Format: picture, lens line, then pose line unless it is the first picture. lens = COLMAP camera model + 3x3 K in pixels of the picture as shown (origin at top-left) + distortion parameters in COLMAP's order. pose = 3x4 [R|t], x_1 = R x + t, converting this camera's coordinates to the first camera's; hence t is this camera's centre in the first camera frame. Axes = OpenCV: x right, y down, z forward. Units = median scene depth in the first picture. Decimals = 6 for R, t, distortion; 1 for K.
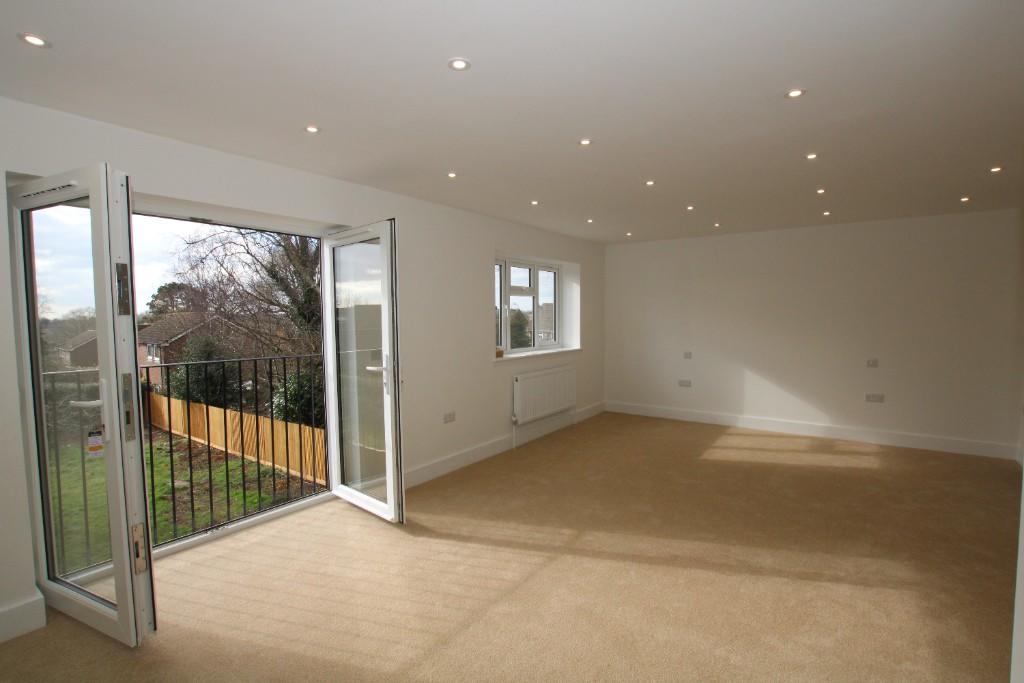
lens RADIAL K [[491.9, 0, 512.0], [0, 491.9, 341.5], [0, 0, 1]] dist [-0.000133, -0.000280]
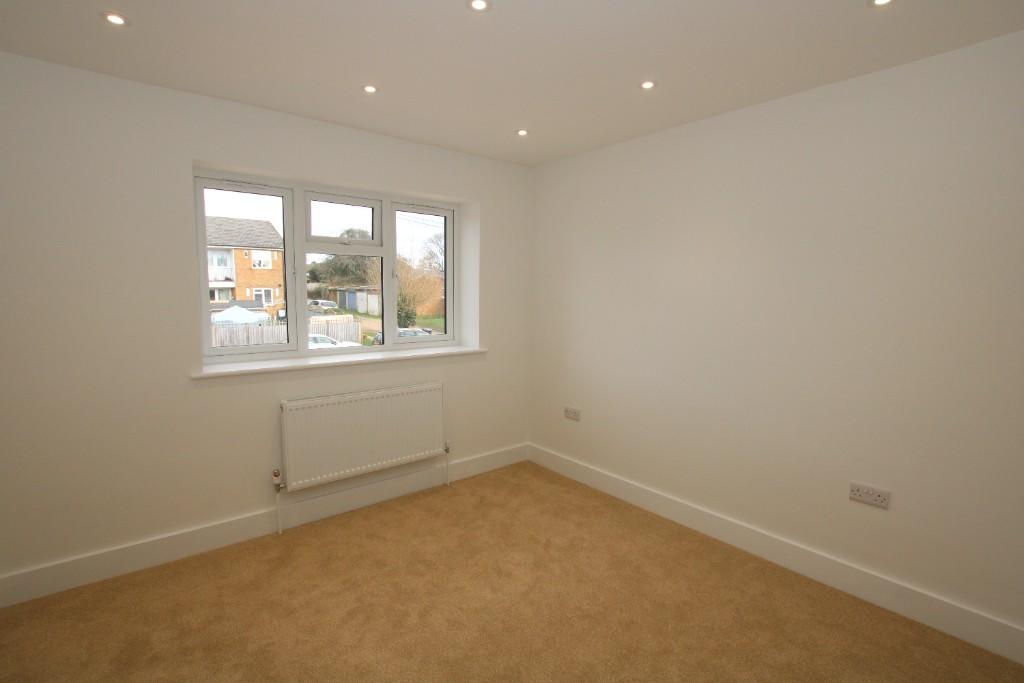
lens RADIAL K [[491.9, 0, 512.0], [0, 491.9, 341.5], [0, 0, 1]] dist [-0.000133, -0.000280]
pose [[0.969280, 0.040387, -0.242623, 0.308122], [-0.029540, 0.998402, 0.048181, -0.023581], [0.244182, -0.039533, 0.968923, 0.448493]]
